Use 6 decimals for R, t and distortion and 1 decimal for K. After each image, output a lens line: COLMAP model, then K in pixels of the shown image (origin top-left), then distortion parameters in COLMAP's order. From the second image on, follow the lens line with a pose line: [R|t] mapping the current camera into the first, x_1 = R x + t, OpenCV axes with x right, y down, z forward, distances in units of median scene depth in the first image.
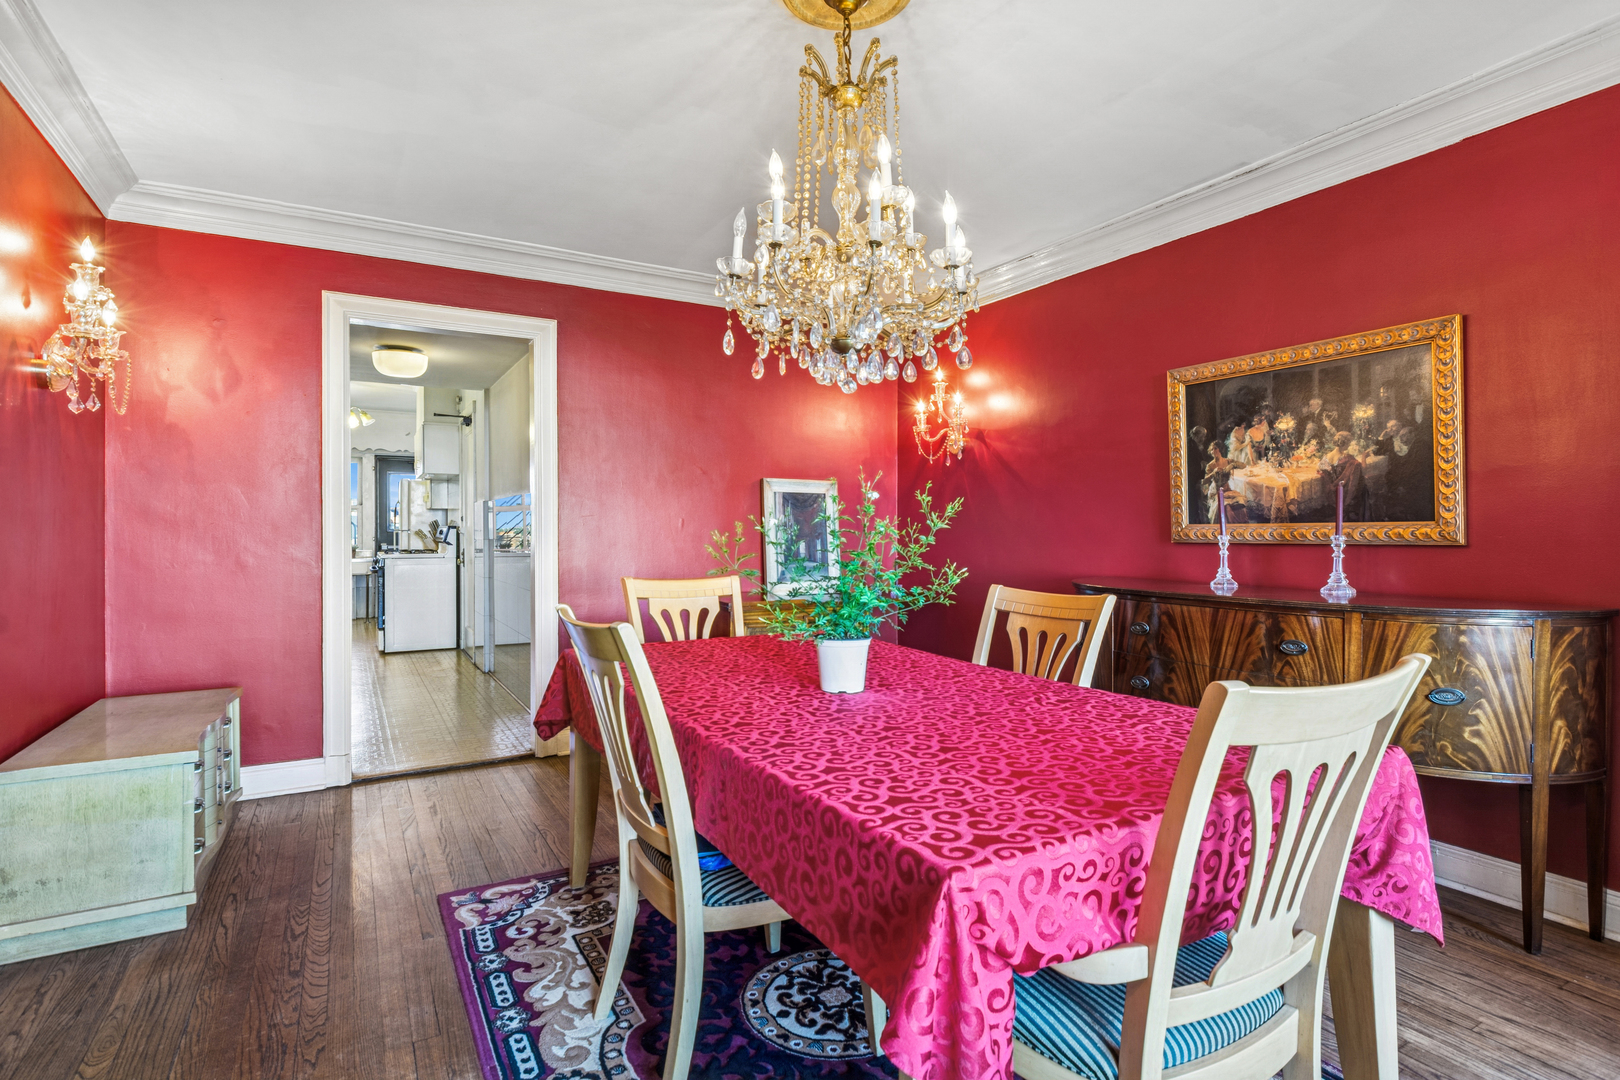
lens RADIAL K [[804.3, 0, 803.1], [0, 804.3, 530.8], [0, 0, 1]] dist [-0.000336, -0.000008]
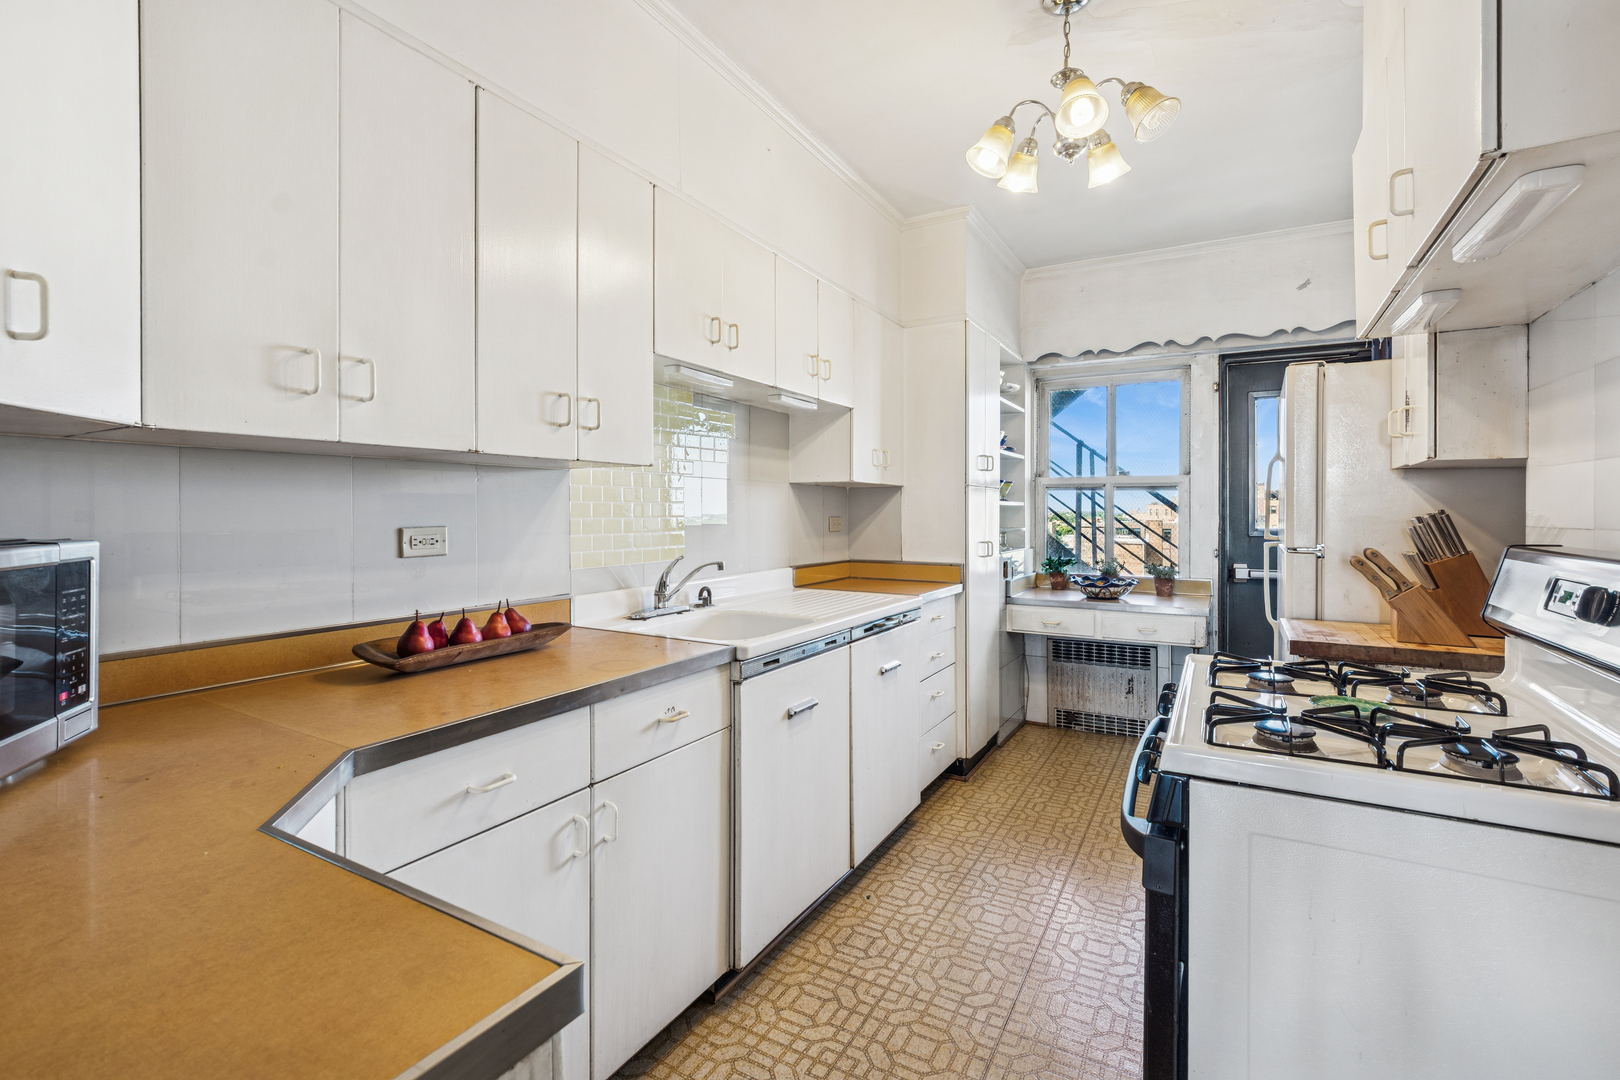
lens RADIAL K [[738.9, 0, 807.7], [0, 738.9, 526.9], [0, 0, 1]] dist [0.000962, 0.000070]
pose [[0.513486, 0.011788, -0.858017, -0.362337], [0.000475, 0.999902, 0.014022, -0.011572], [0.858098, -0.007607, 0.513429, 0.719170]]
